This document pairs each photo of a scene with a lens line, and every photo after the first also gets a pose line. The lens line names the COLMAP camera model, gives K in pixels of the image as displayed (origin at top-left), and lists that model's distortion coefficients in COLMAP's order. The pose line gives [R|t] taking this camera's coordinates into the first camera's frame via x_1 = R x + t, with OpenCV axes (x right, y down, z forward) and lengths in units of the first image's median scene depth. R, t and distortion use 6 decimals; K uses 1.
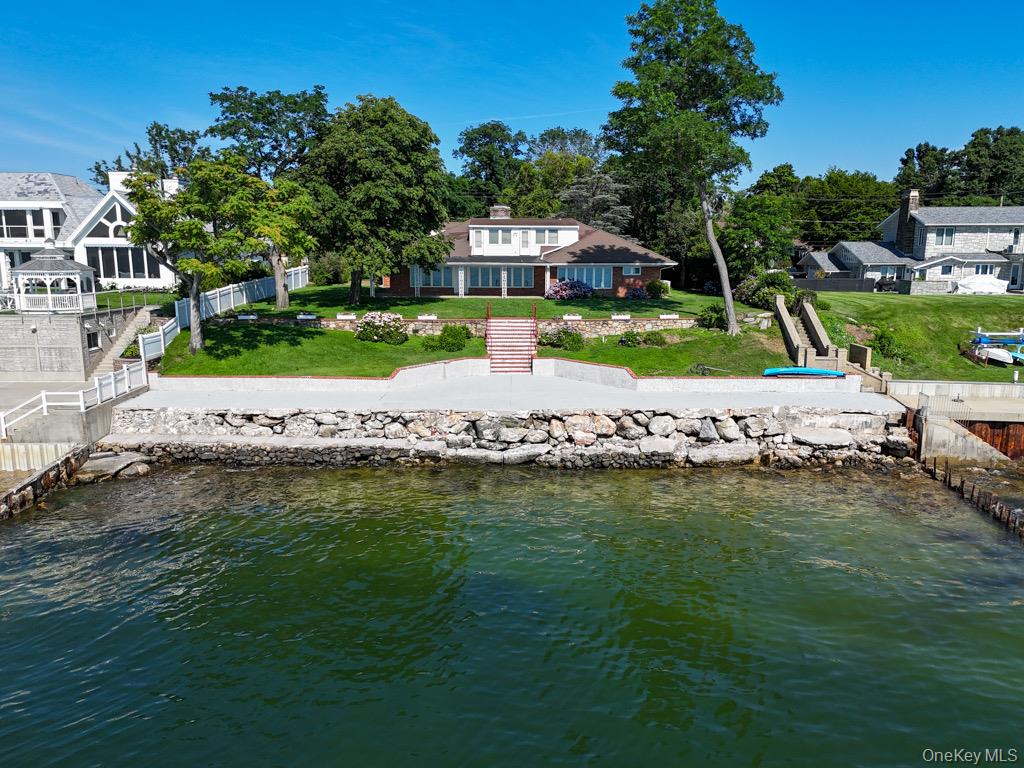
lens RADIAL K [[754.8, 0, 512.0], [0, 754.8, 384.0], [0, 0, 1]] dist [0.078011, -0.080723]
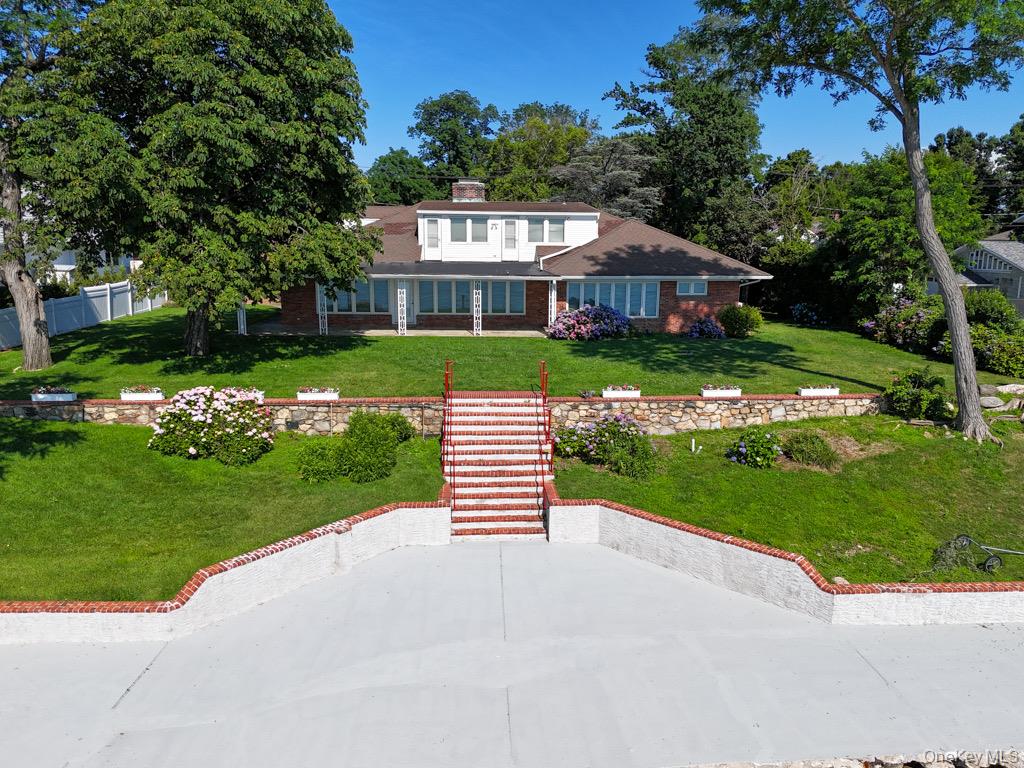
lens RADIAL K [[754.8, 0, 512.0], [0, 754.8, 384.0], [0, 0, 1]] dist [0.078011, -0.080723]
pose [[0.998986, -0.004448, 0.044800, -0.010281], [0.004361, 0.999988, 0.002037, -0.082256], [-0.044809, -0.001839, 0.998994, 0.445320]]
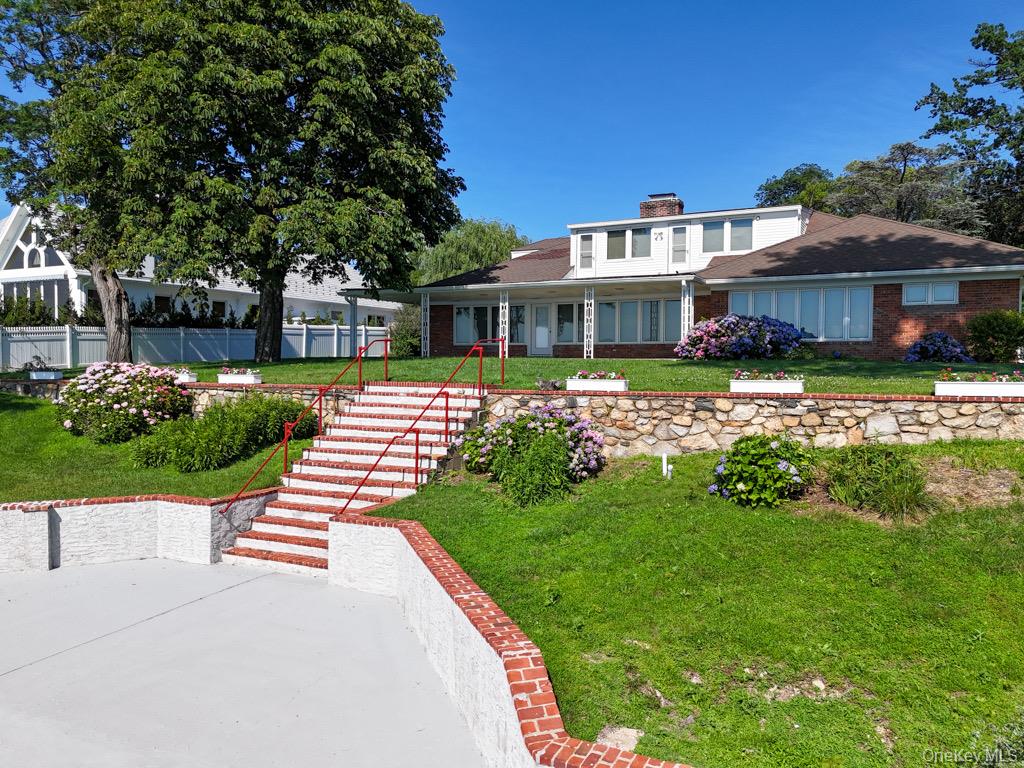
lens RADIAL K [[754.8, 0, 512.0], [0, 754.8, 384.0], [0, 0, 1]] dist [0.078011, -0.080723]
pose [[0.888000, 0.015211, -0.459592, 0.161105], [-0.084146, 0.987952, -0.129884, -0.040332], [0.452079, 0.154010, 0.878582, 0.620643]]
